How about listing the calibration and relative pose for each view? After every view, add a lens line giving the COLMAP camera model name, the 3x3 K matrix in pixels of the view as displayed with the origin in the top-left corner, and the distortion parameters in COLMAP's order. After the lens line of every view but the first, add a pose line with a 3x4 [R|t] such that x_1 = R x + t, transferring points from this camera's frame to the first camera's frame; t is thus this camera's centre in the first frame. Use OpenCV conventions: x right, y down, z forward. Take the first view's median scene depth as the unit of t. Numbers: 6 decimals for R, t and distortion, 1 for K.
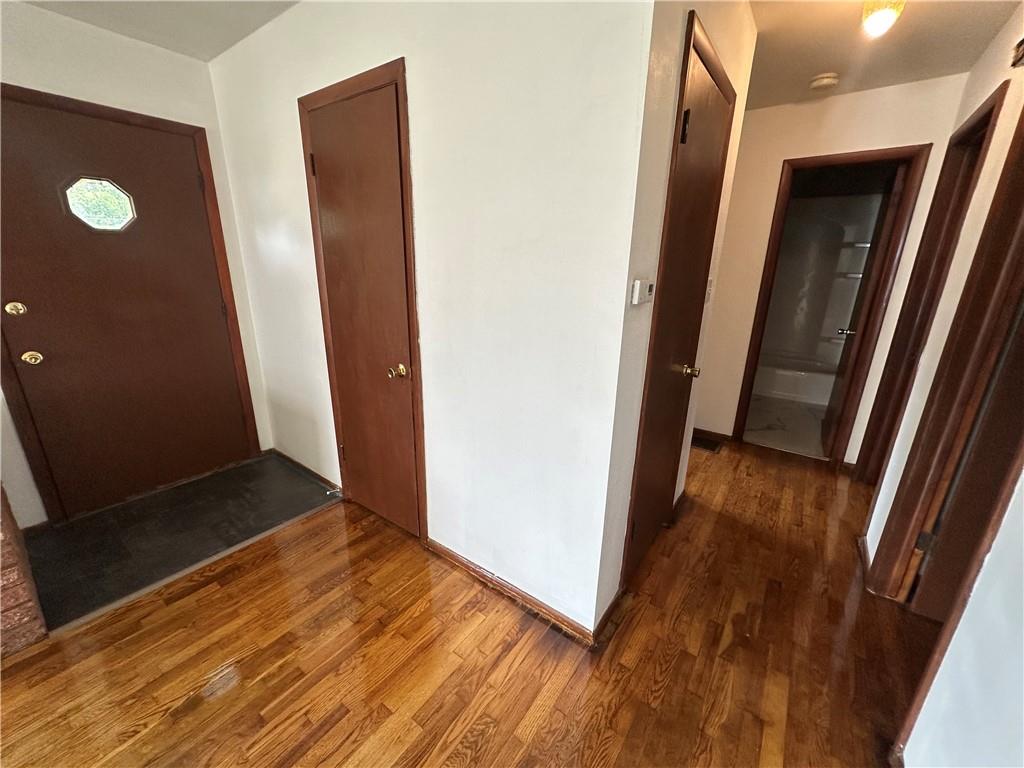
lens RADIAL K [[409.1, 0, 509.0], [0, 409.1, 388.1], [0, 0, 1]] dist [-0.005283, 0.001008]
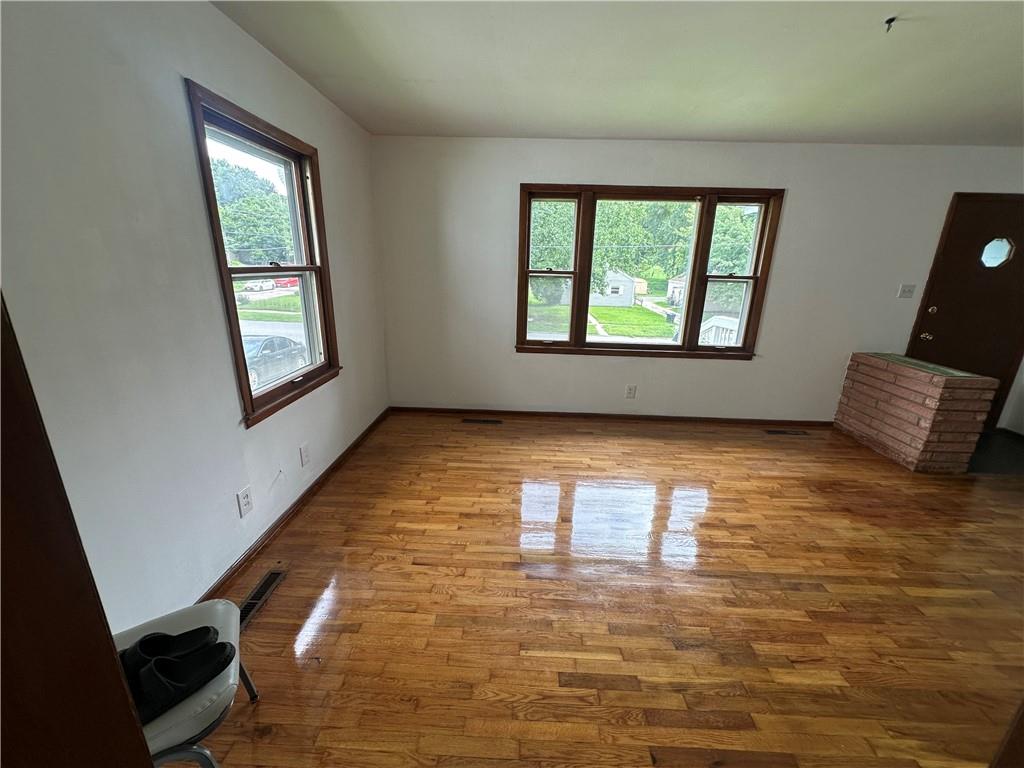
lens RADIAL K [[409.1, 0, 513.6], [0, 409.1, 383.7], [0, 0, 1]] dist [-0.005283, 0.001008]
pose [[0.565935, 0.224107, -0.793406, -0.894084], [-0.256516, 0.962445, 0.088881, 0.567212], [0.783528, 0.153221, 0.602168, -1.962106]]
